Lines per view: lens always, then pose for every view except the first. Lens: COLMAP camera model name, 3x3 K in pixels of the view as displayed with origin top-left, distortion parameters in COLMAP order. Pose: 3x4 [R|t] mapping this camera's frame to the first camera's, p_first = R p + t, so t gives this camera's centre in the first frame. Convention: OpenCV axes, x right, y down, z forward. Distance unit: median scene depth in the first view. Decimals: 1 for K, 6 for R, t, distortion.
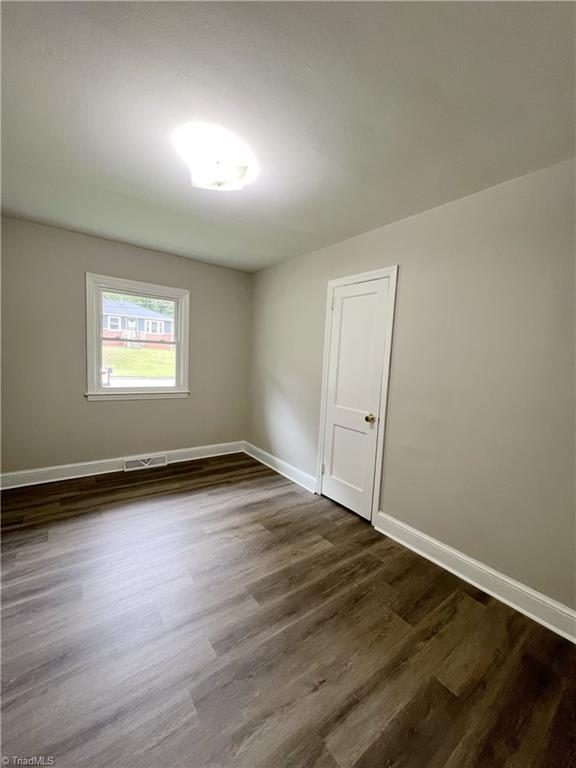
lens RADIAL K [[308.6, 0, 290.3], [0, 308.6, 384.4], [0, 0, 1]] dist [0.000047, 0.001064]
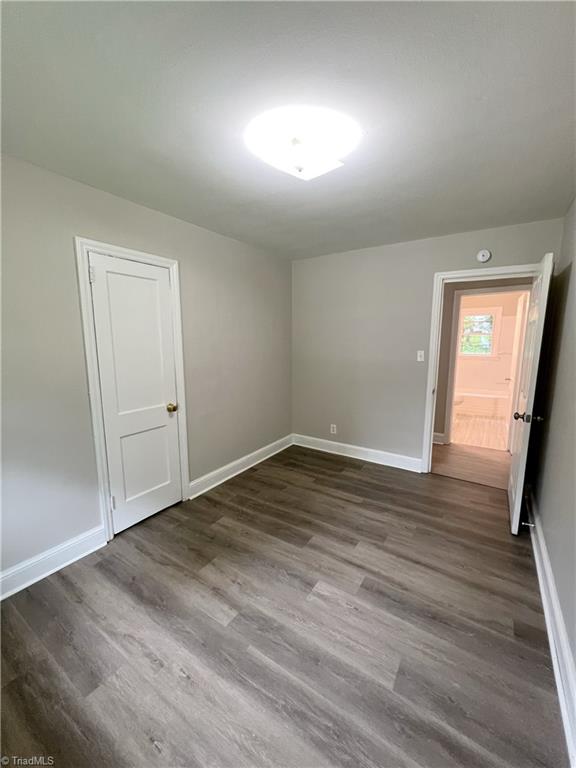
lens RADIAL K [[308.6, 0, 282.6], [0, 308.6, 382.5], [0, 0, 1]] dist [0.000047, 0.001064]
pose [[-0.321250, -0.185666, 0.928615, -0.877761], [0.072182, 0.972939, 0.219499, -0.186696], [-0.944240, 0.137543, -0.299155, 1.058906]]
